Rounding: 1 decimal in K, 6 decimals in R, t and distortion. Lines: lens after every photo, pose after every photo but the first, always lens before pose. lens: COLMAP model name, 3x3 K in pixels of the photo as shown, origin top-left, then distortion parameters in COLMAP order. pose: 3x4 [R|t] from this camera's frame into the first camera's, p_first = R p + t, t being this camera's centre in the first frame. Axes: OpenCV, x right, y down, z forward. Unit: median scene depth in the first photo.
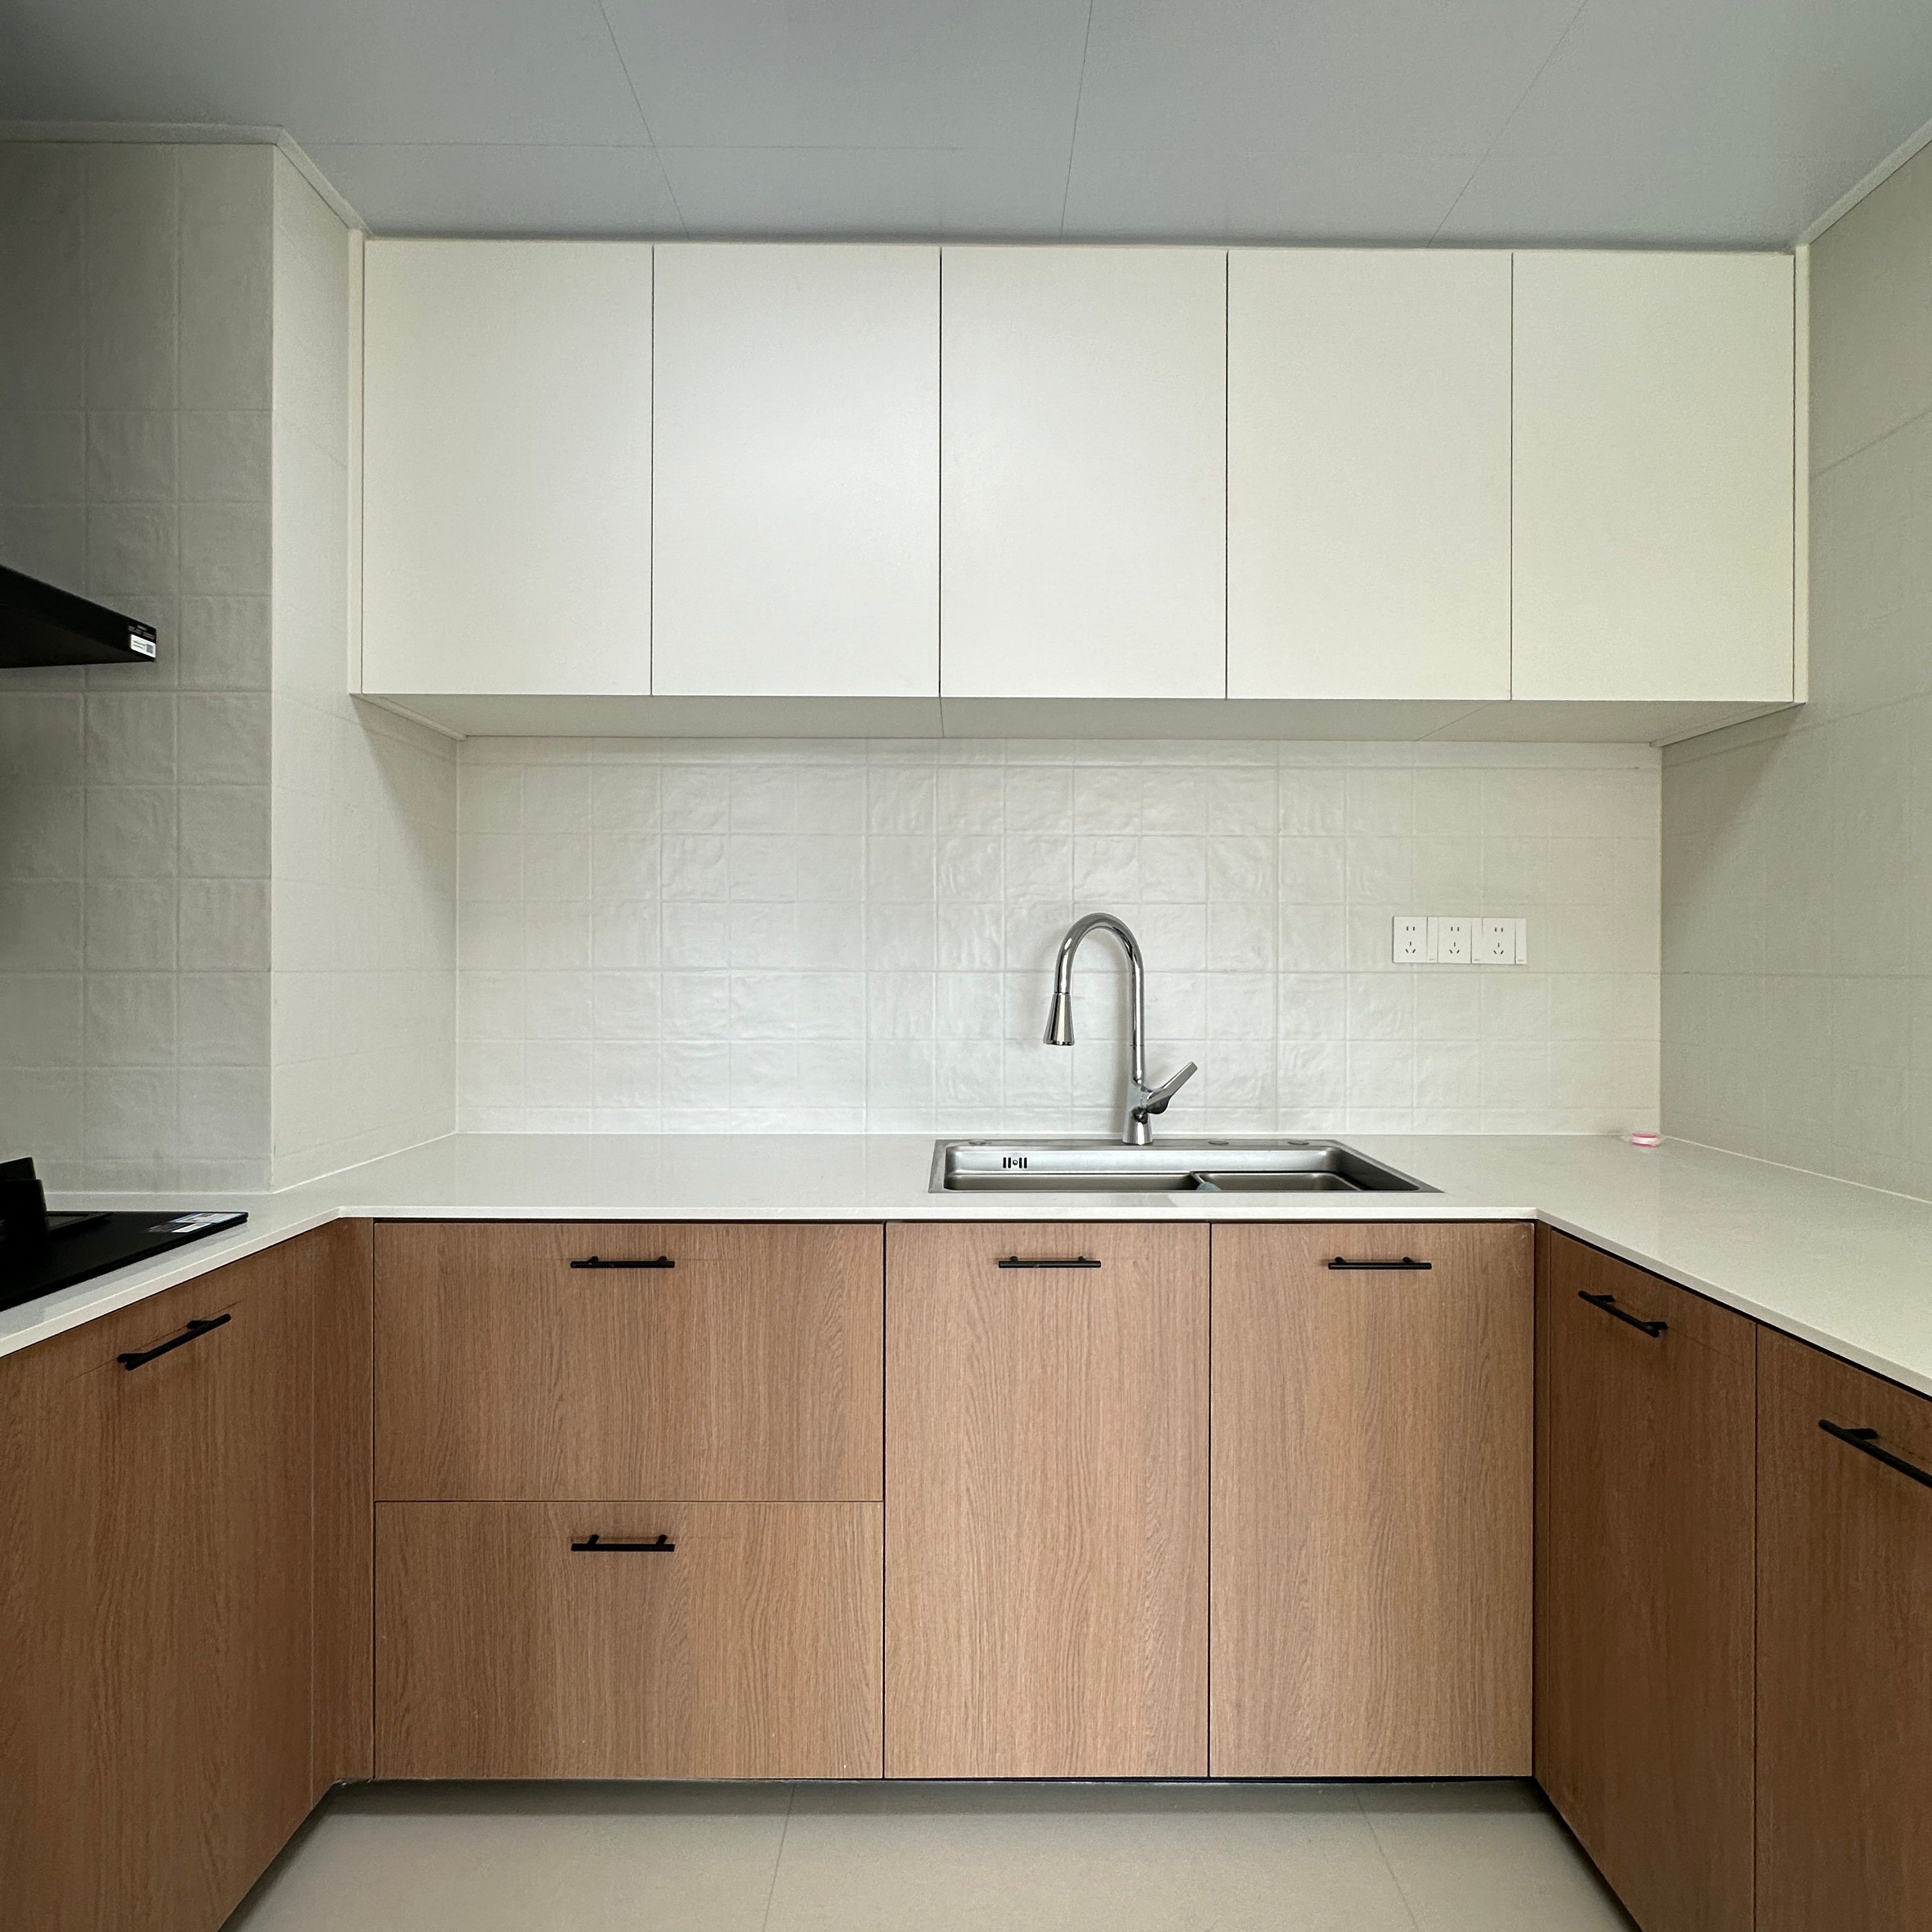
lens RADIAL K [[1046.1, 0, 961.8], [0, 1046.1, 968.0], [0, 0, 1]] dist [0.018283, 0.000749]
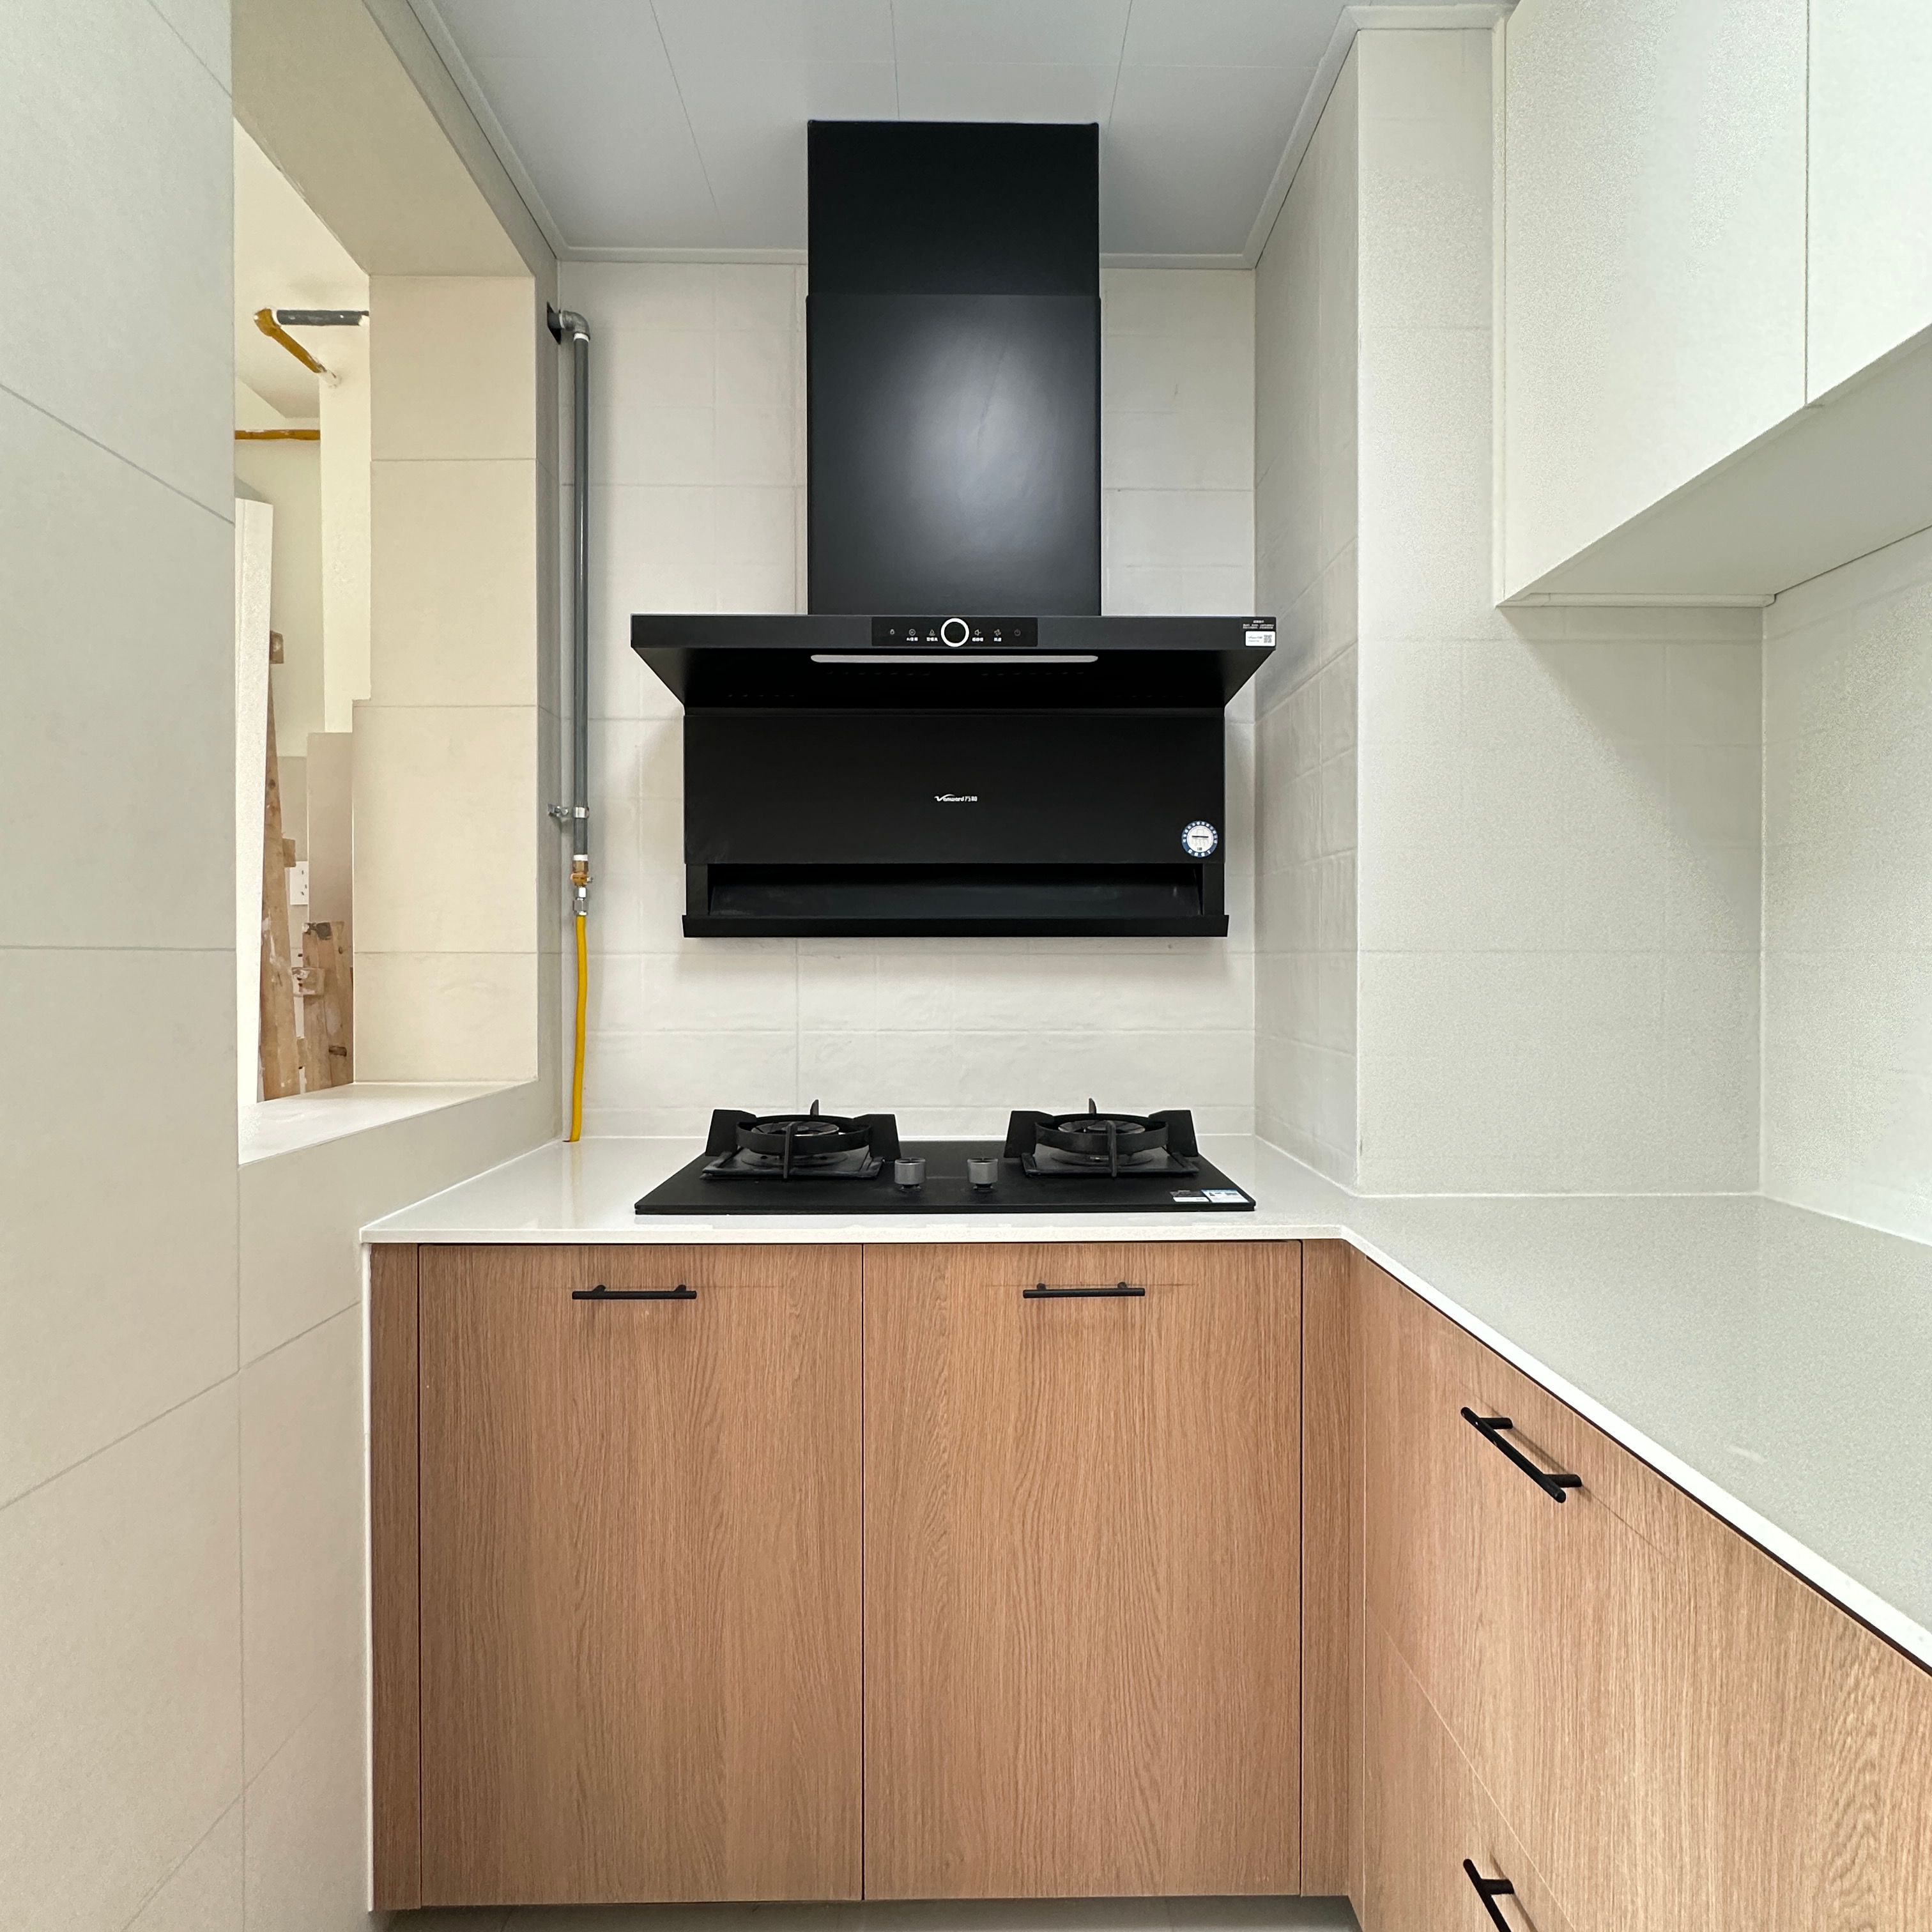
lens RADIAL K [[1046.1, 0, 967.1], [0, 1046.1, 965.8], [0, 0, 1]] dist [0.018283, 0.000749]
pose [[0.029260, 0.011710, -0.999503, 0.247054], [-0.005607, 0.999918, 0.011551, 0.007165], [0.999556, 0.005266, 0.029323, 0.668237]]
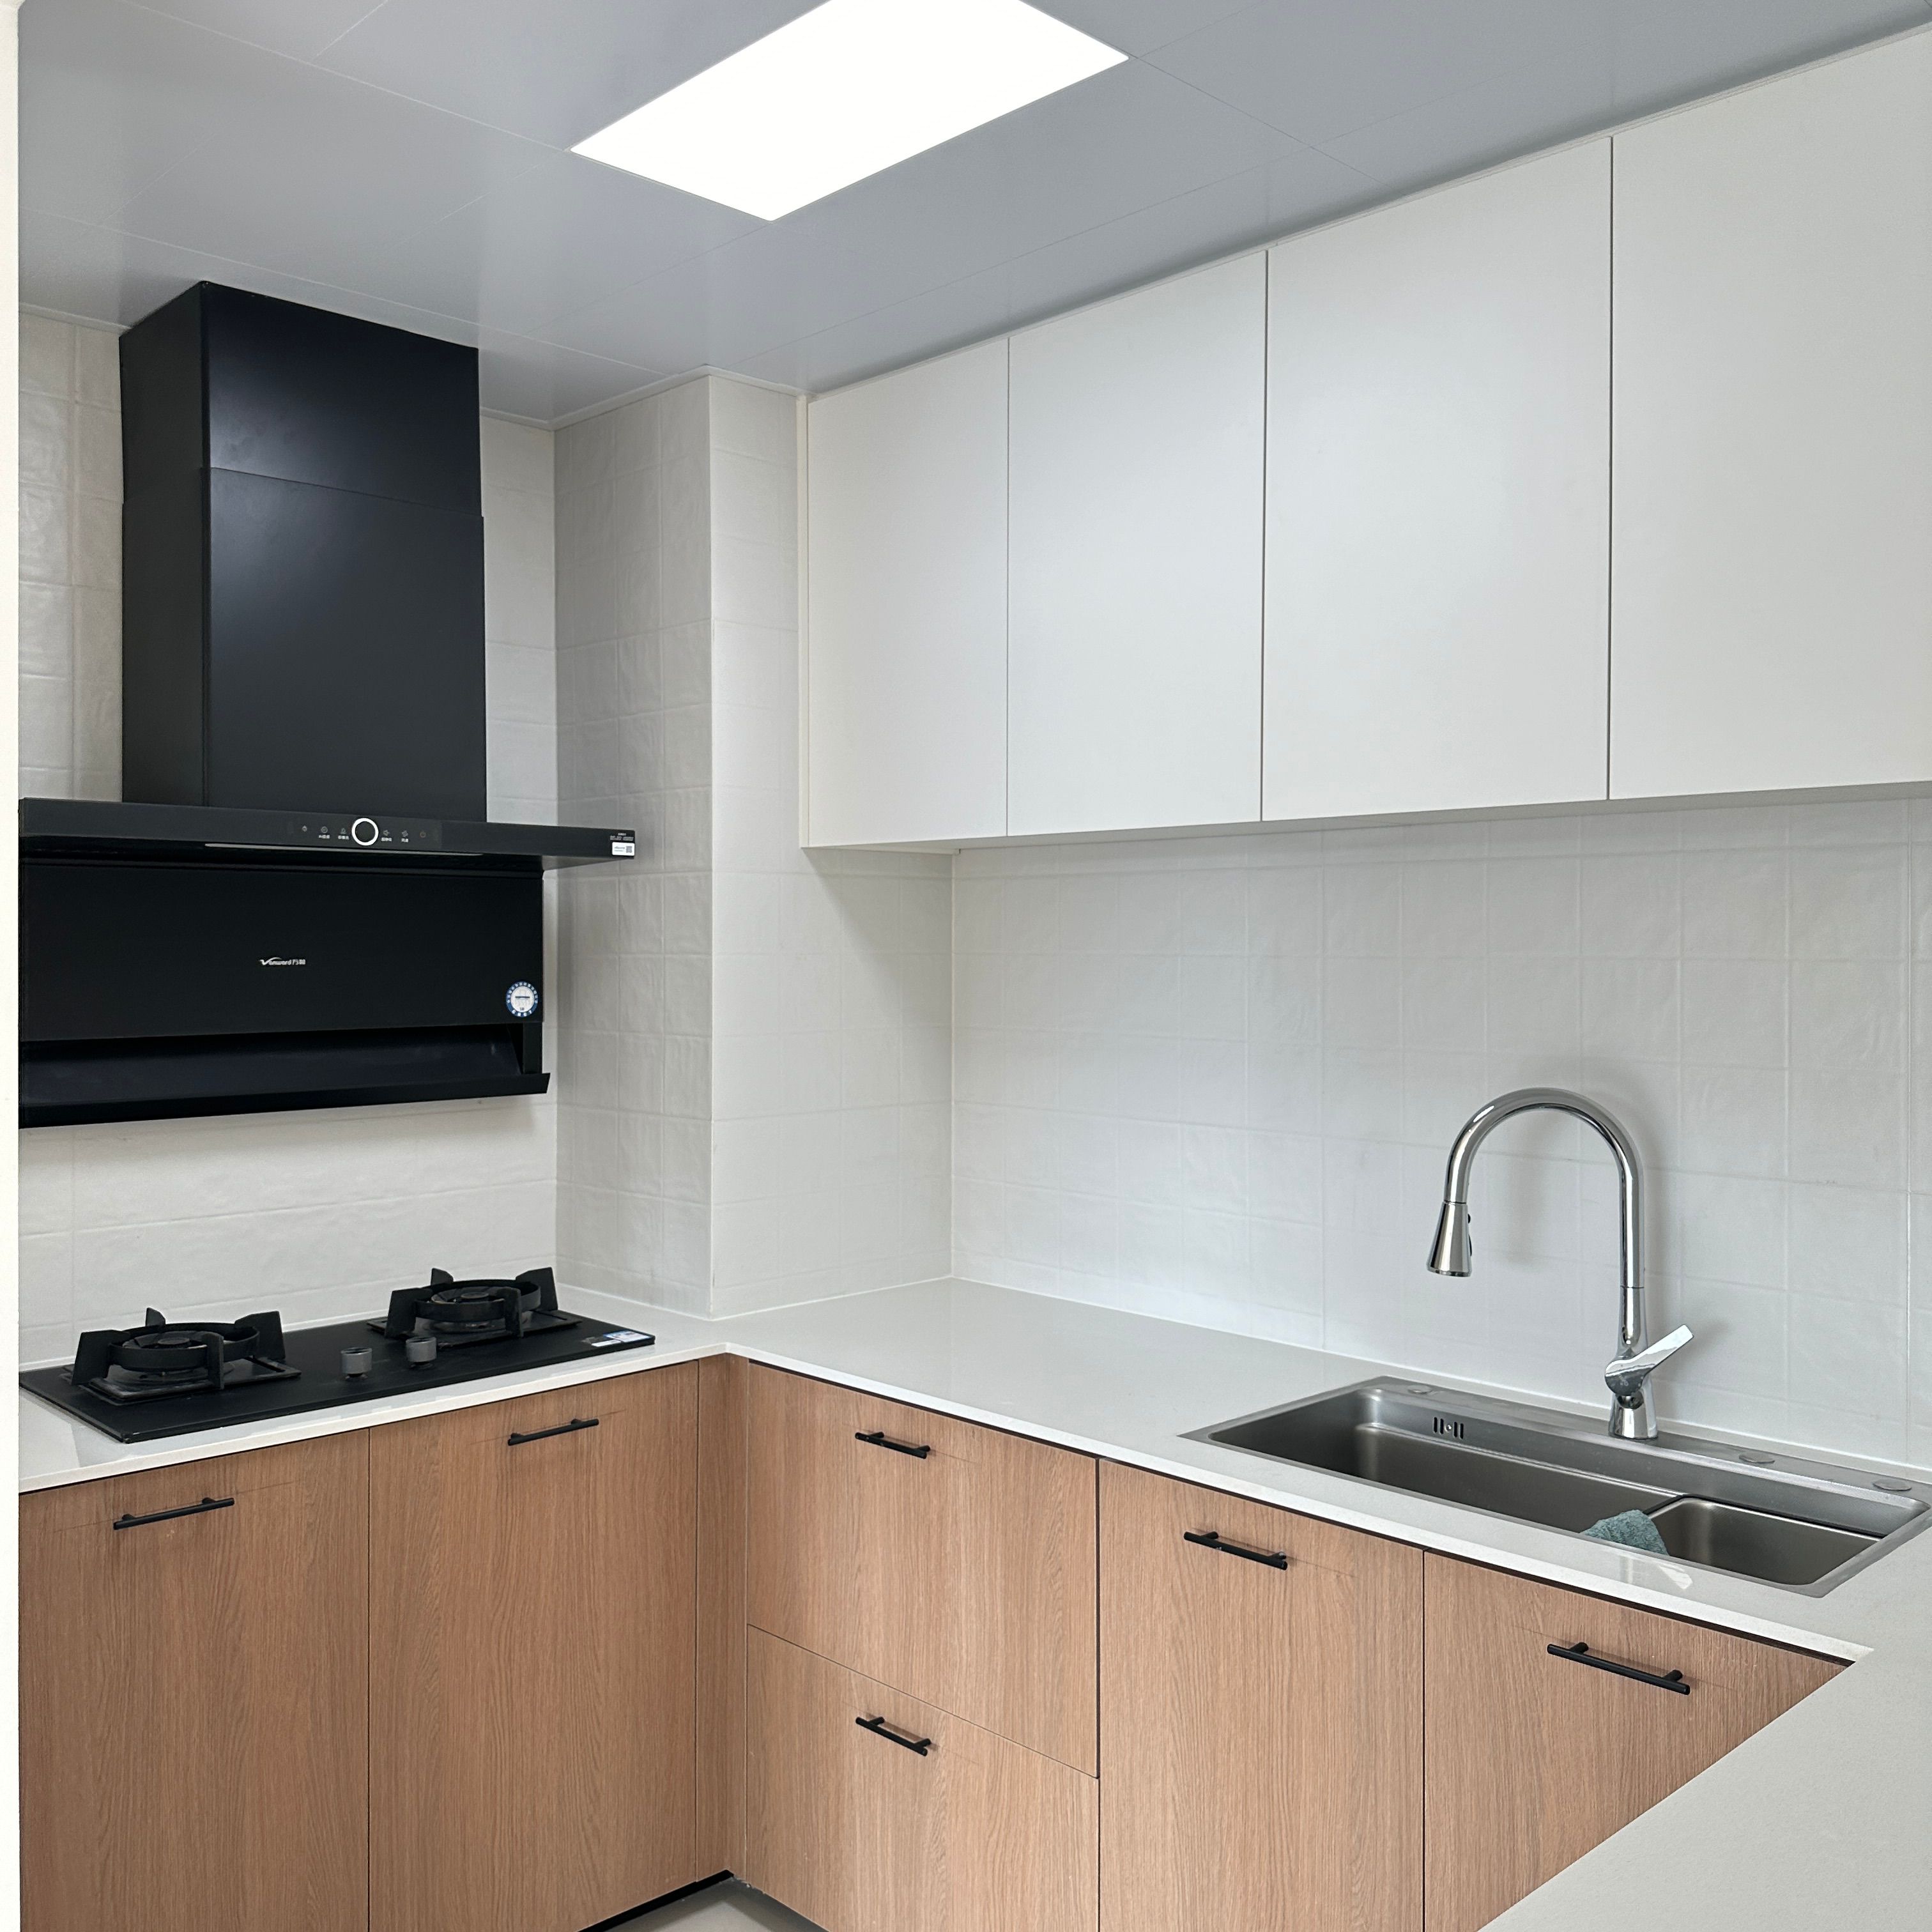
lens RADIAL K [[1848.2, 0, 966.2], [0, 1848.2, 974.5], [0, 0, 1]] dist [0.072220, 0.000000]
pose [[0.695896, 0.011201, -0.718056, 0.964859], [-0.002260, 0.999908, 0.013407, -0.184683], [0.718139, -0.007707, 0.695857, -0.162425]]
